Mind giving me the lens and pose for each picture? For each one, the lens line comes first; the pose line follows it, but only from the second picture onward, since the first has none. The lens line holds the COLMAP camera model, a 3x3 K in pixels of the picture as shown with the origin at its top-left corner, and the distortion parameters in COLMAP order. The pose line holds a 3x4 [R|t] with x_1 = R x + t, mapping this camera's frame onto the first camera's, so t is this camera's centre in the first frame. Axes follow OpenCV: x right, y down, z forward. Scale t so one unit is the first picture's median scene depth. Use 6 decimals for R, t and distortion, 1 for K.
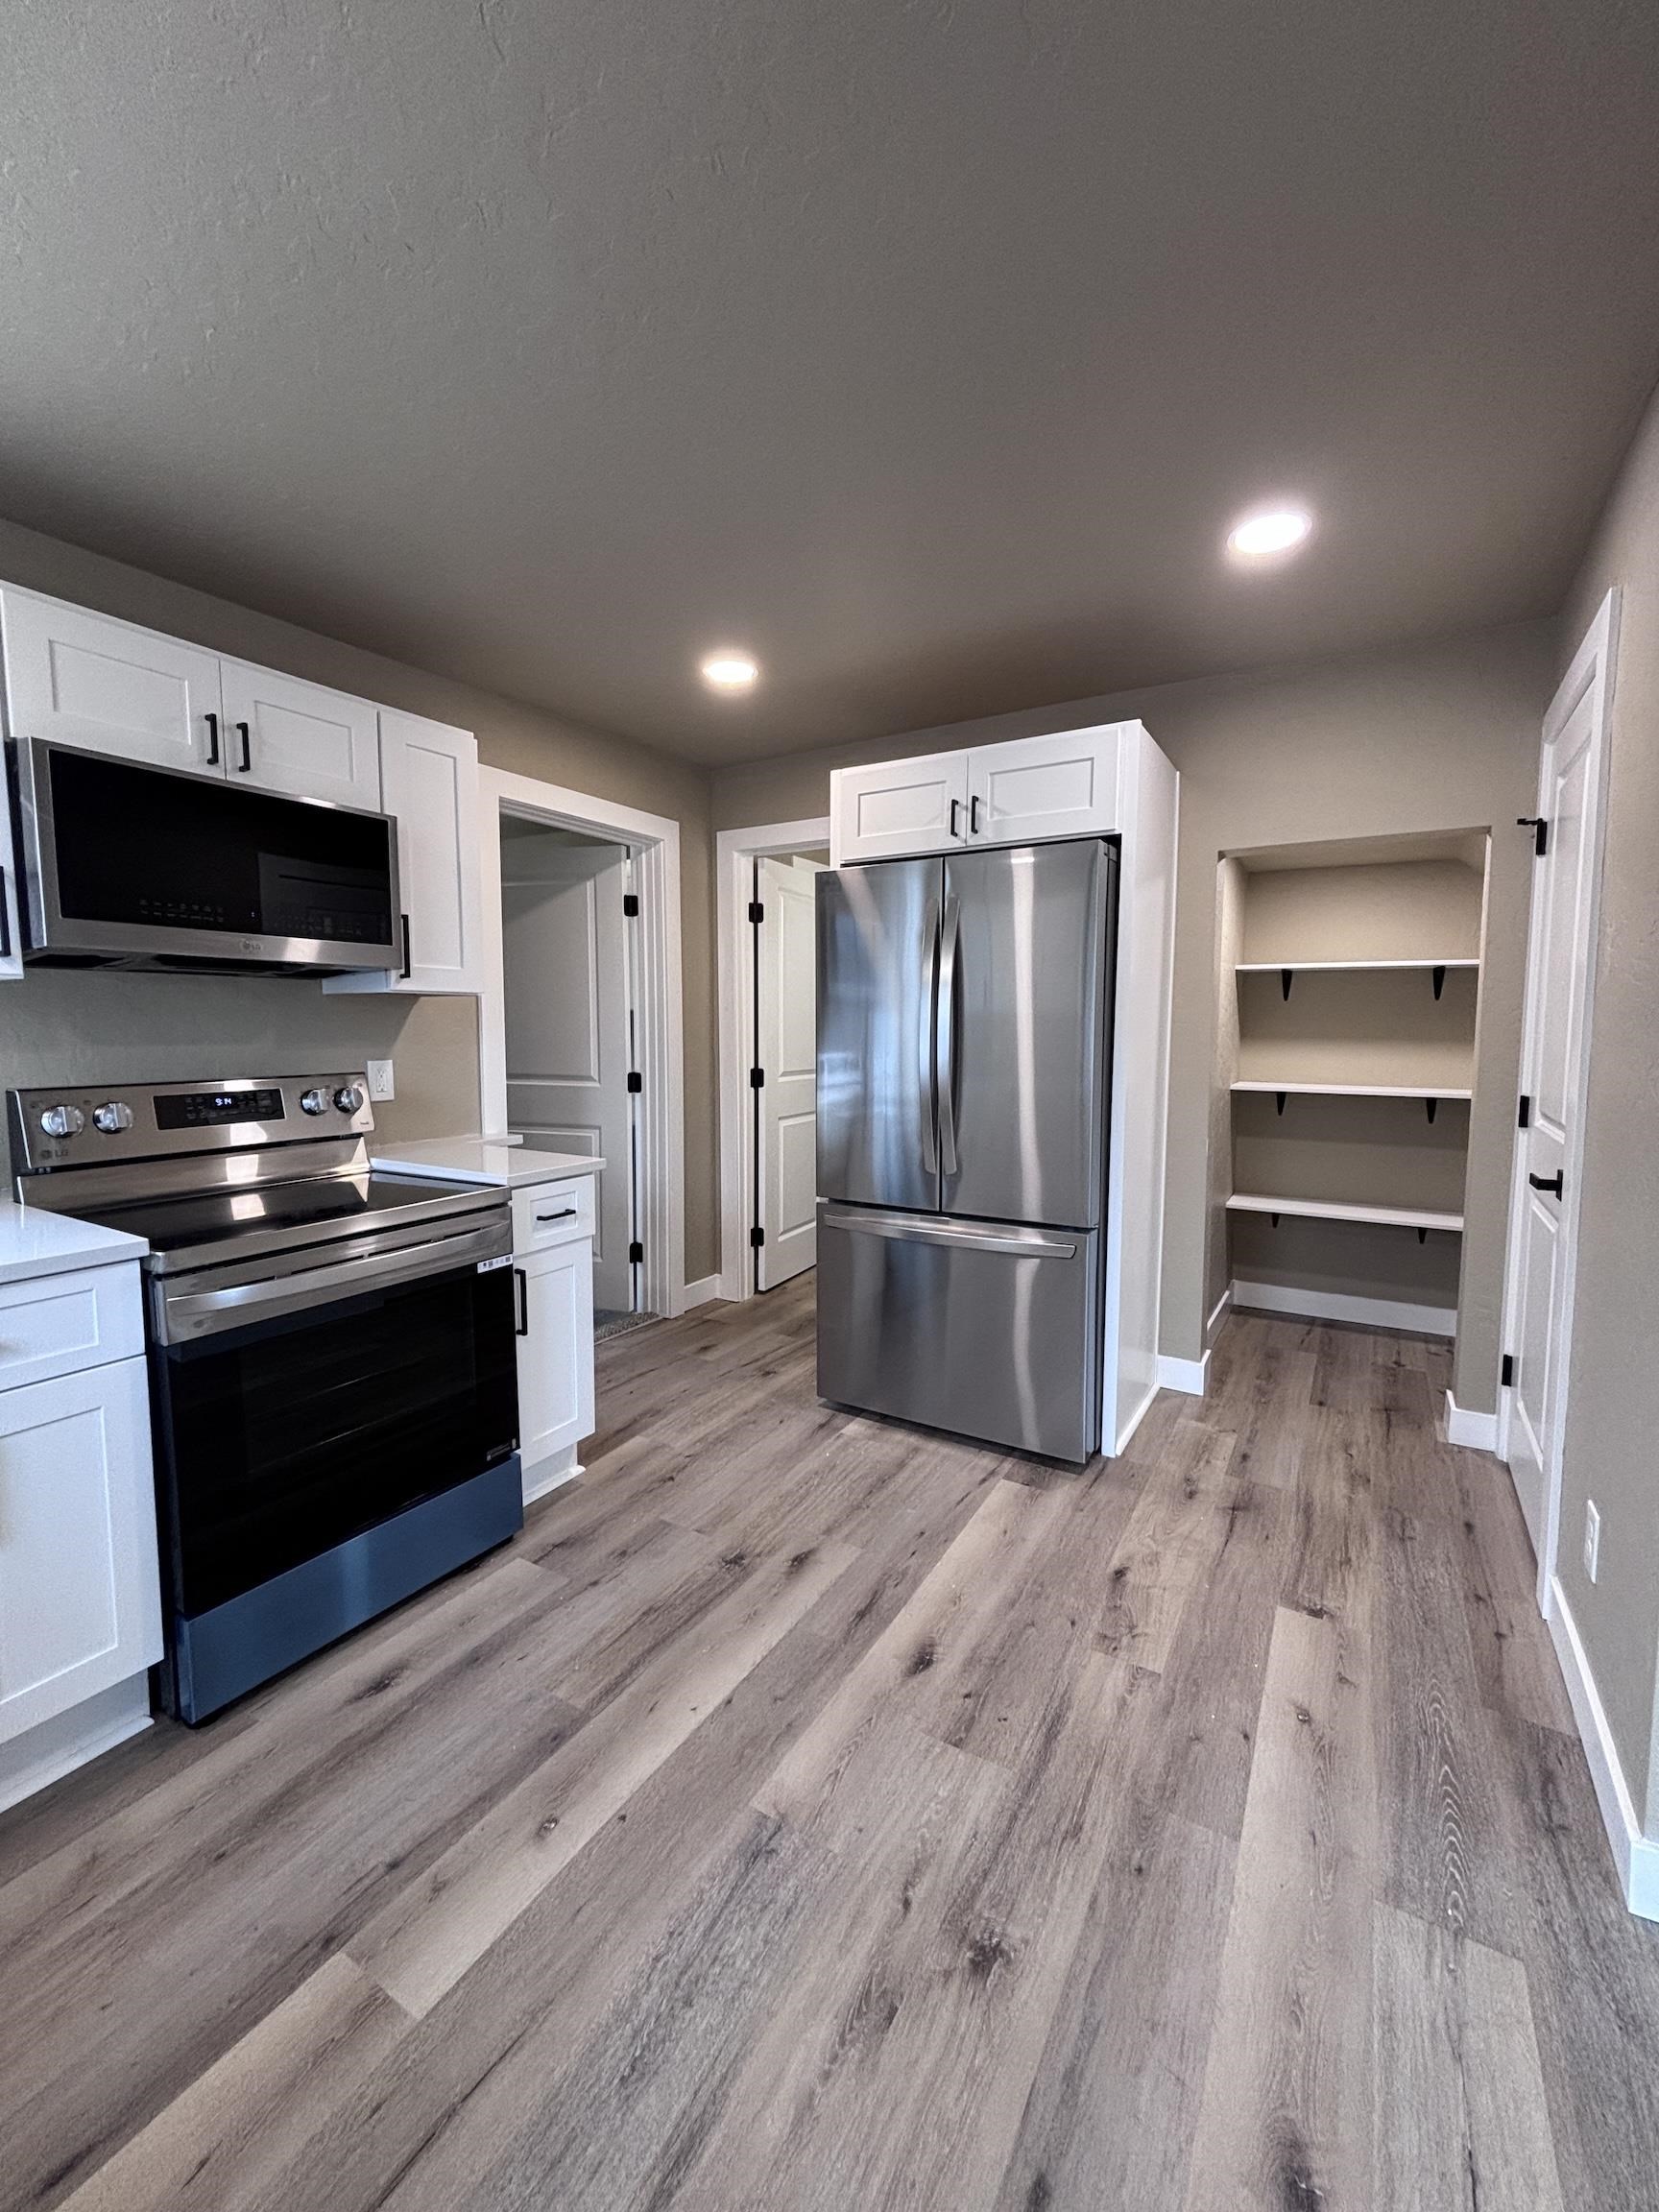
lens RADIAL K [[891.9, 0, 834.1], [0, 891.9, 1101.5], [0, 0, 1]] dist [-0.002851, 0.000489]
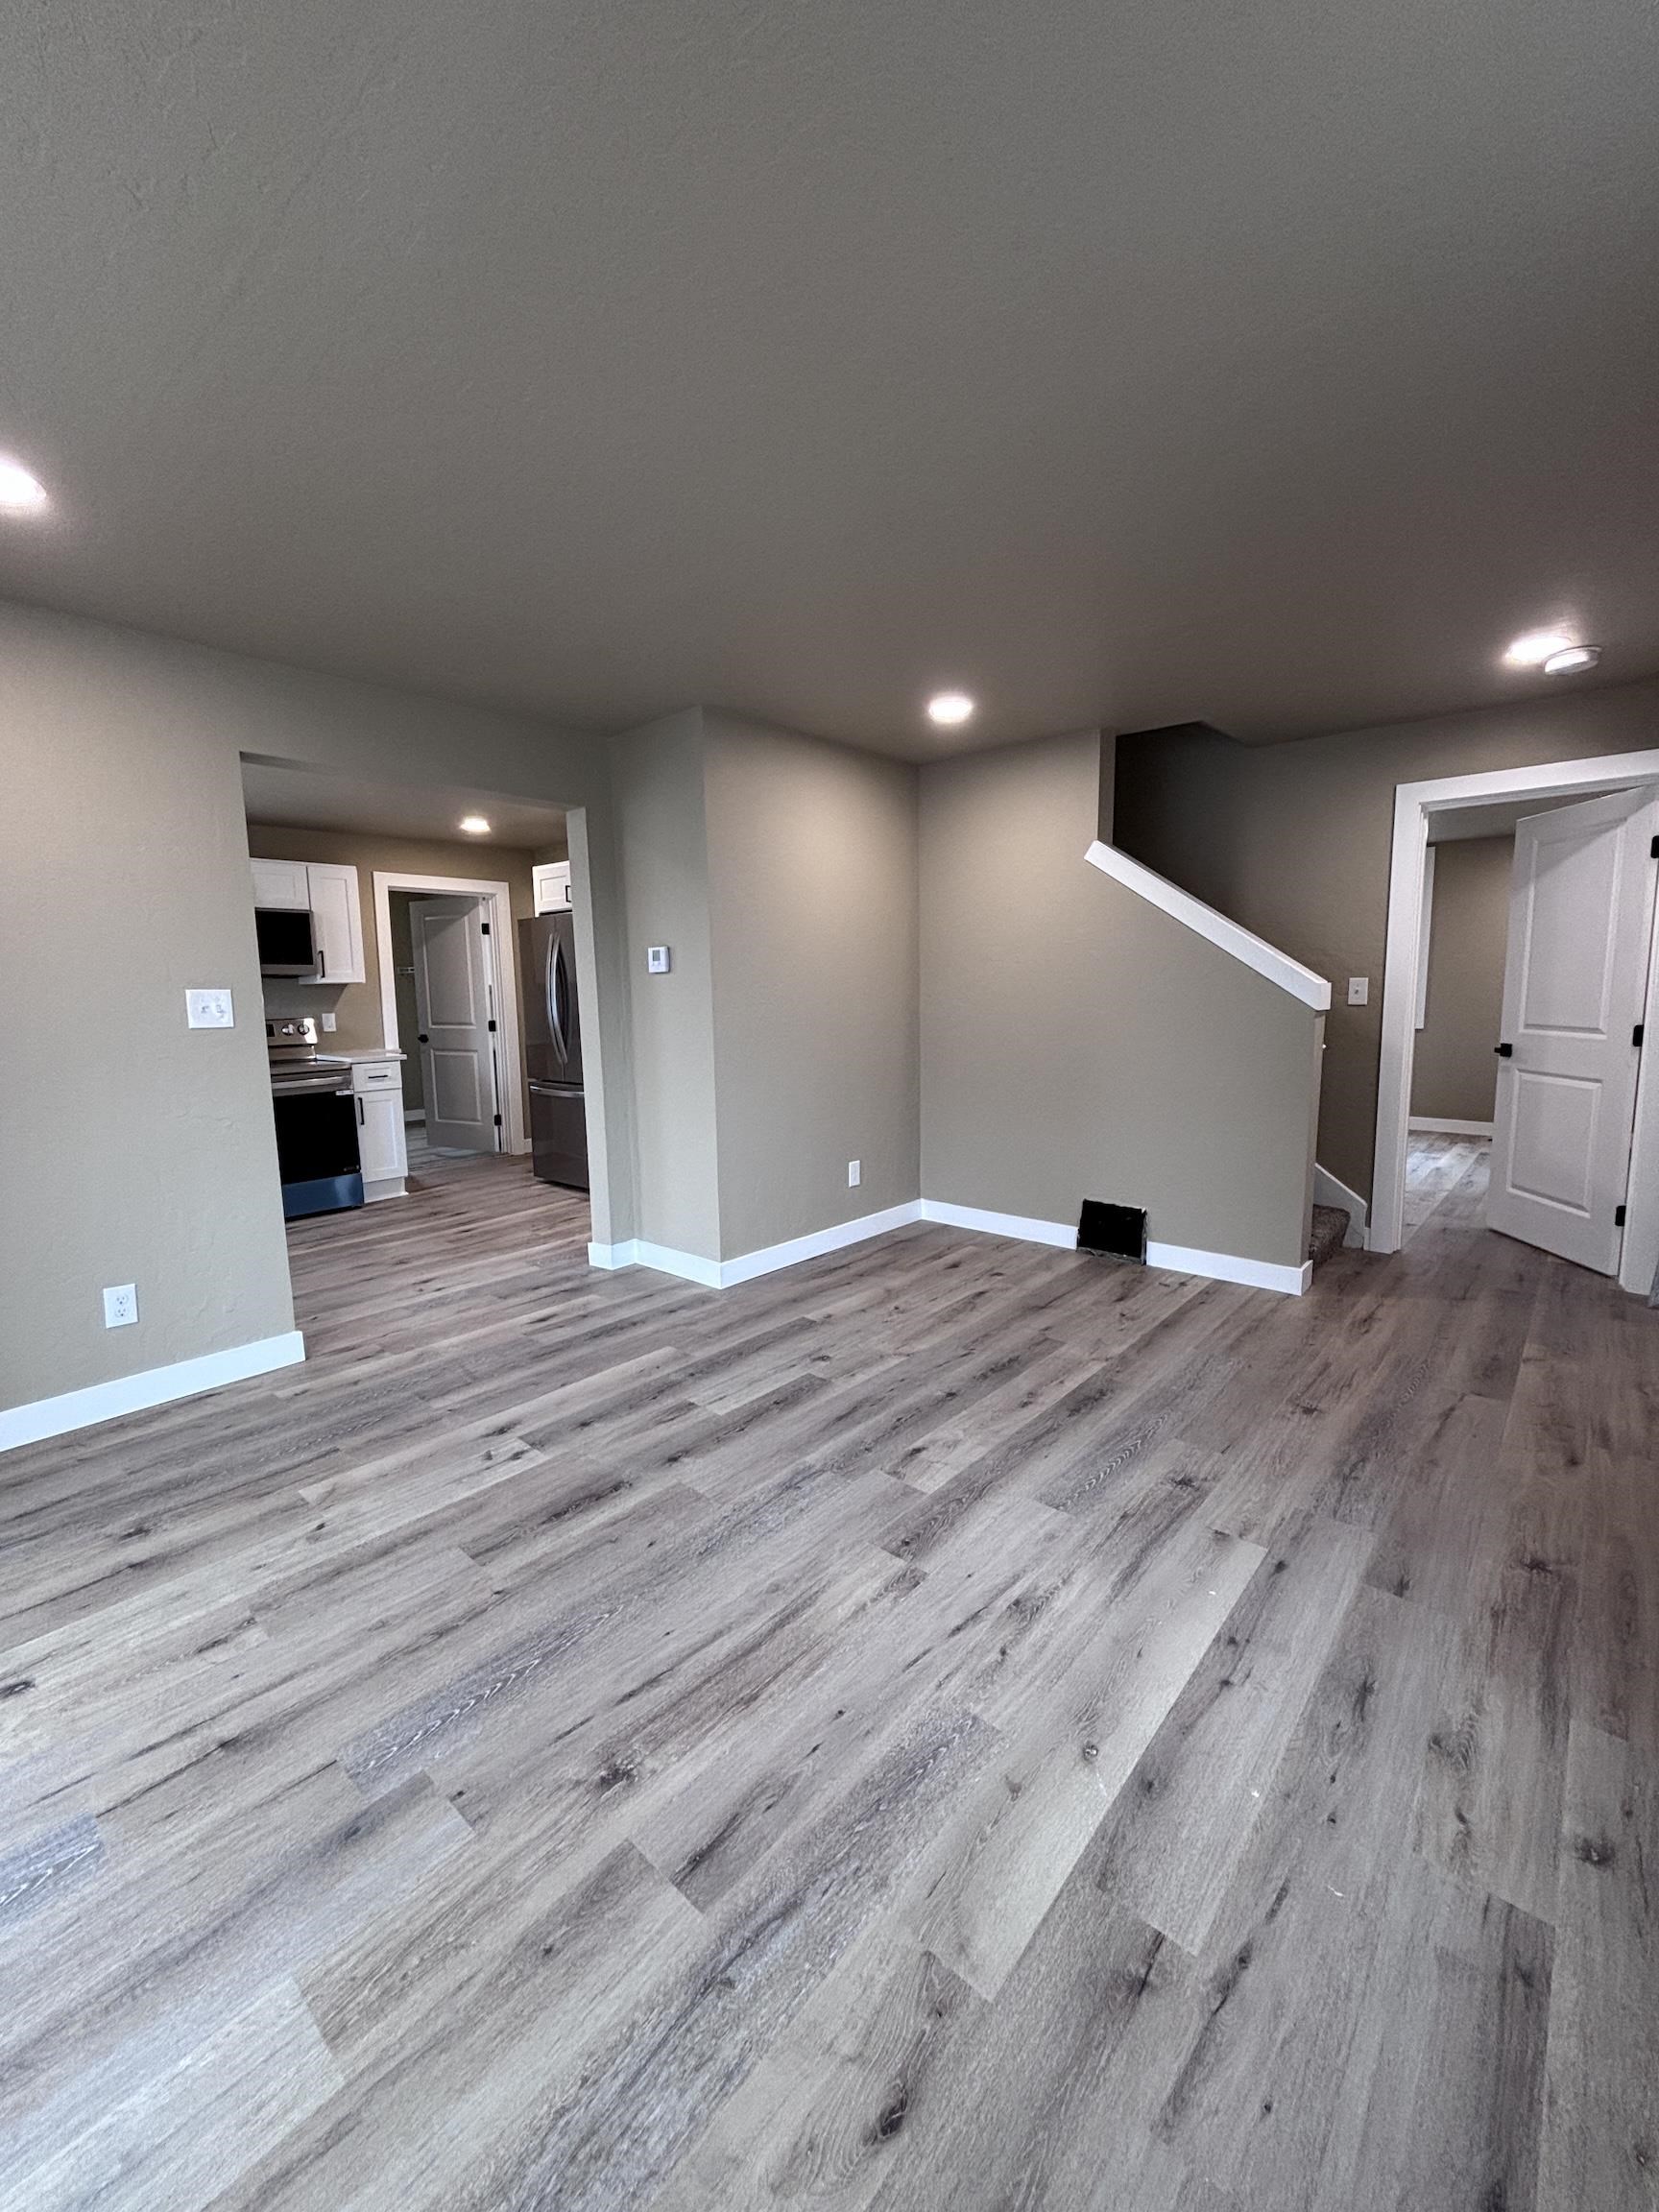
lens RADIAL K [[891.9, 0, 833.8], [0, 891.9, 1106.9], [0, 0, 1]] dist [-0.002851, 0.000489]
pose [[0.983186, 0.003491, -0.182572, 1.509733], [0.005475, 0.998804, 0.048580, 0.112570], [0.182523, -0.048763, 0.981992, -1.280712]]
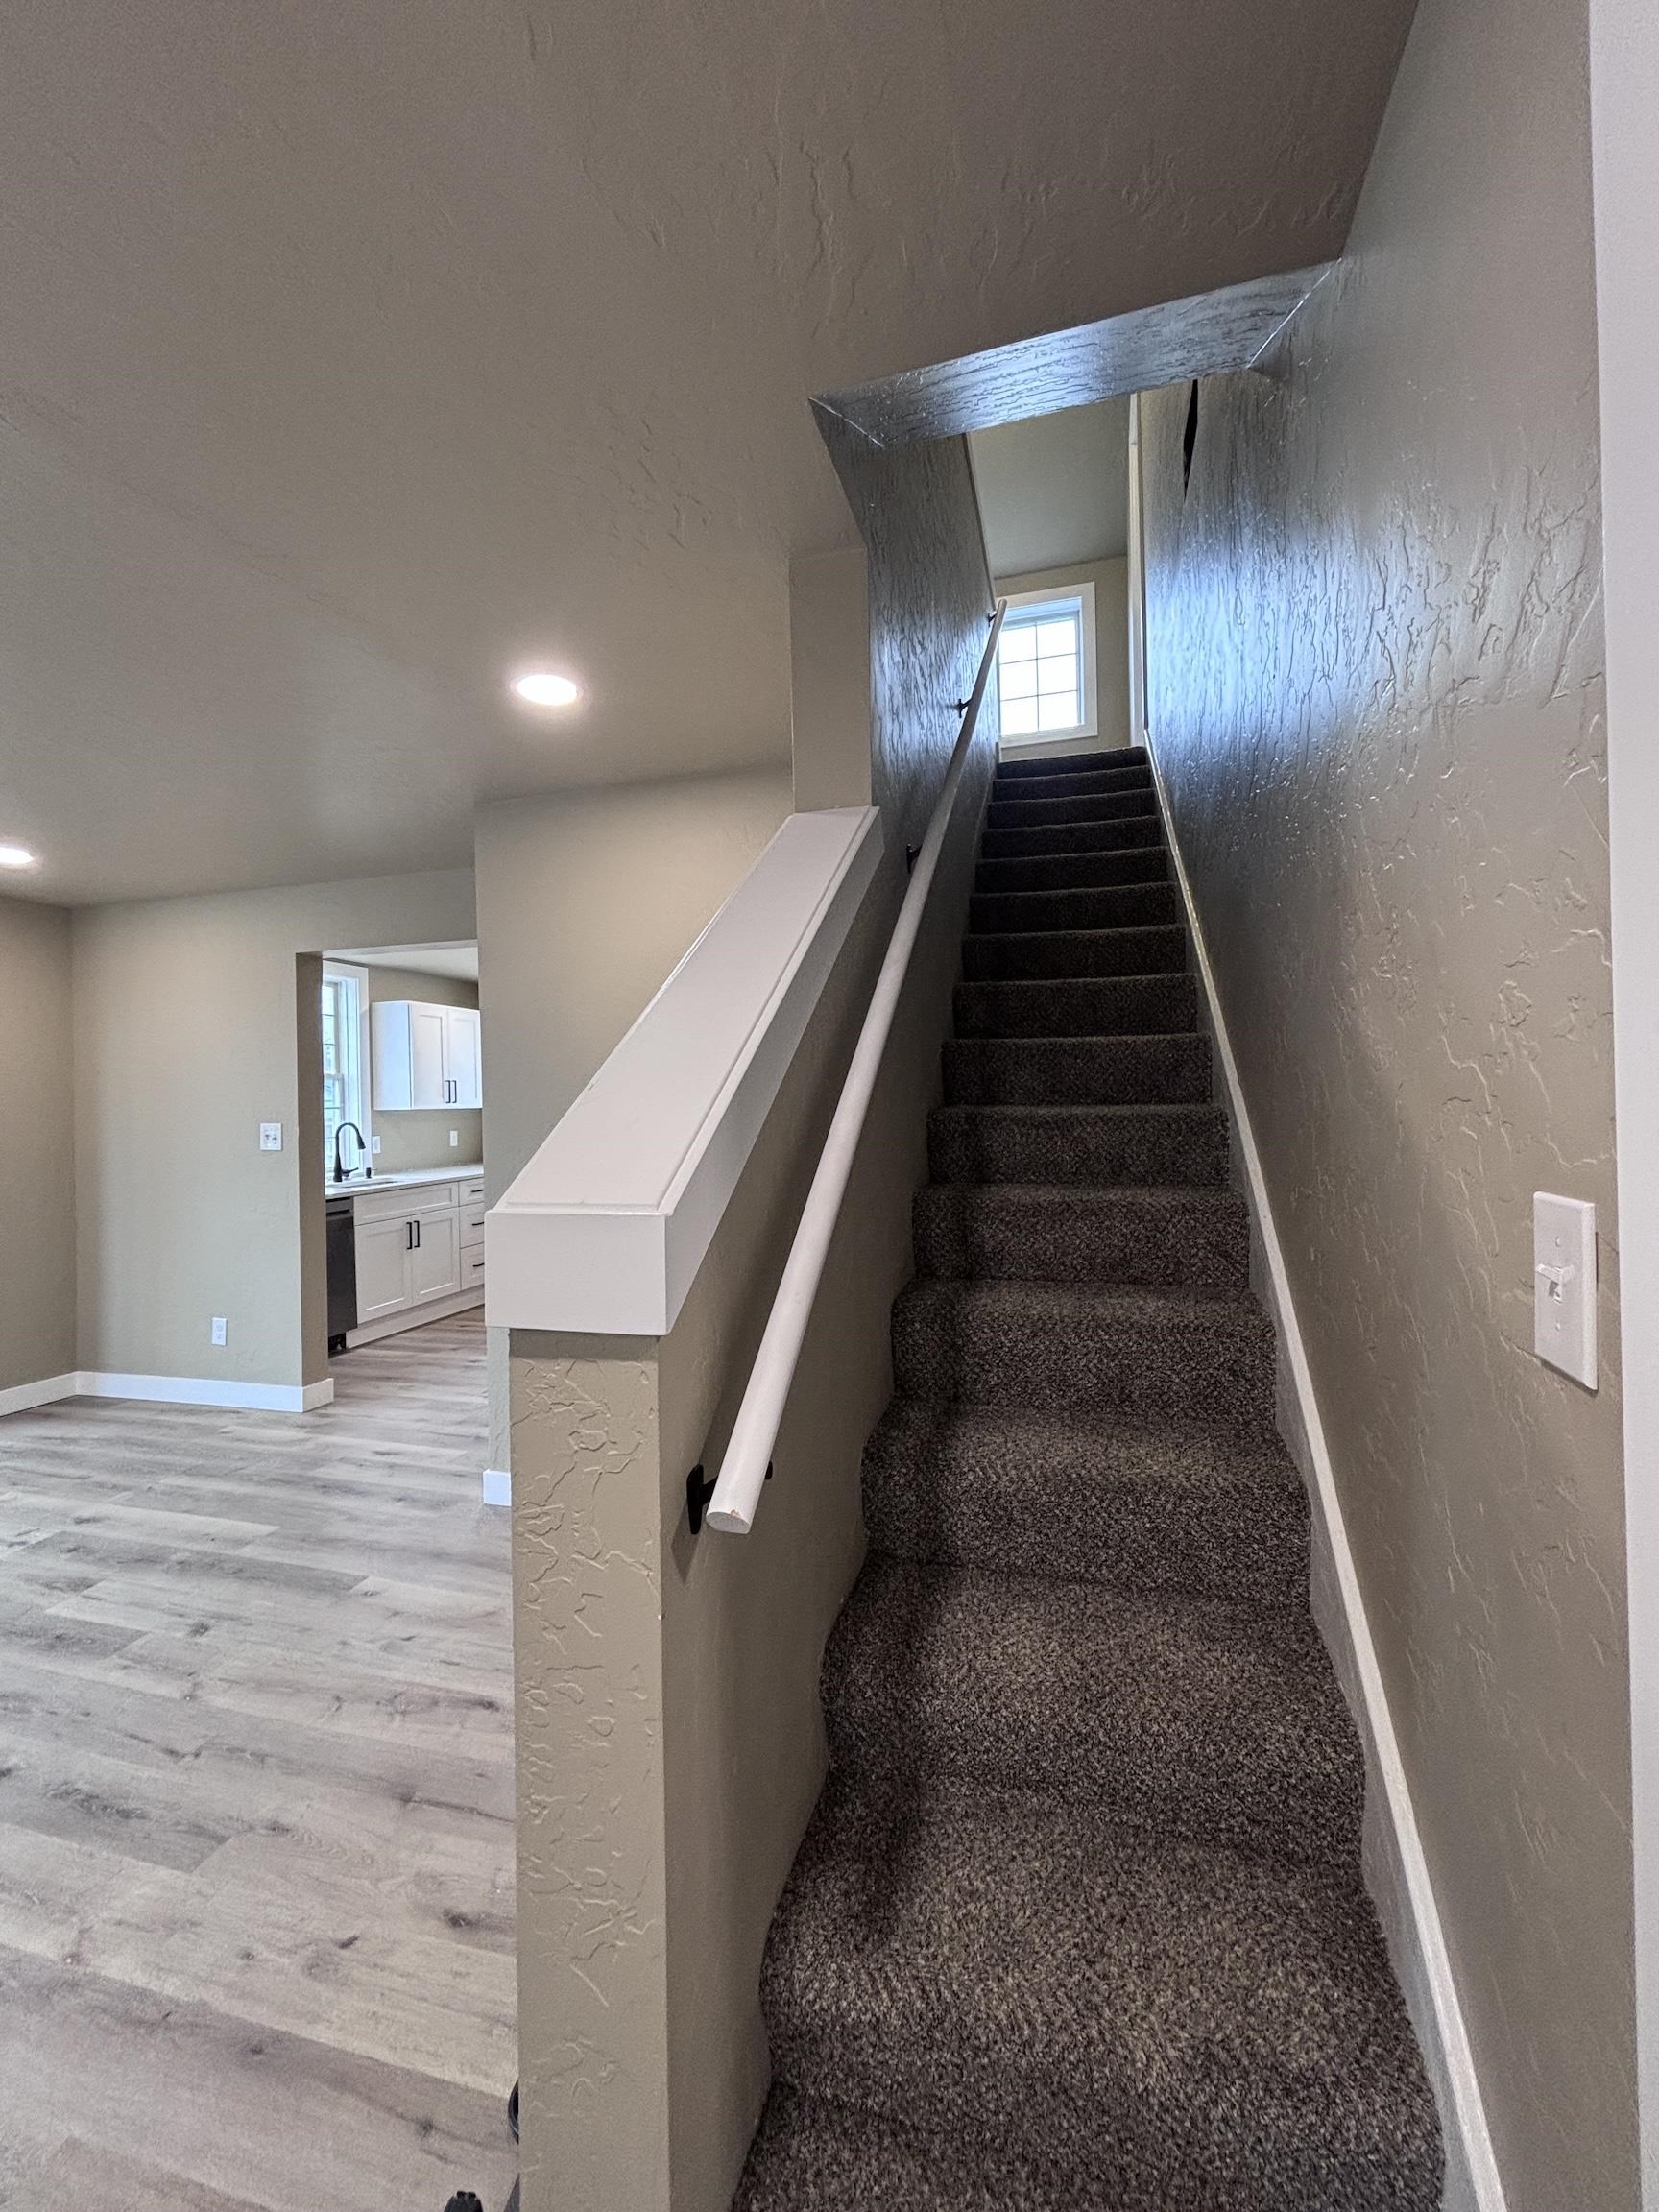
lens RADIAL K [[891.9, 0, 833.3], [0, 891.9, 1106.4], [0, 0, 1]] dist [-0.002851, 0.000489]
pose [[0.266232, -0.002631, -0.963905, 2.531070], [-0.062432, 0.997849, -0.019968, -0.084350], [0.961885, 0.065495, 0.265495, 0.608386]]
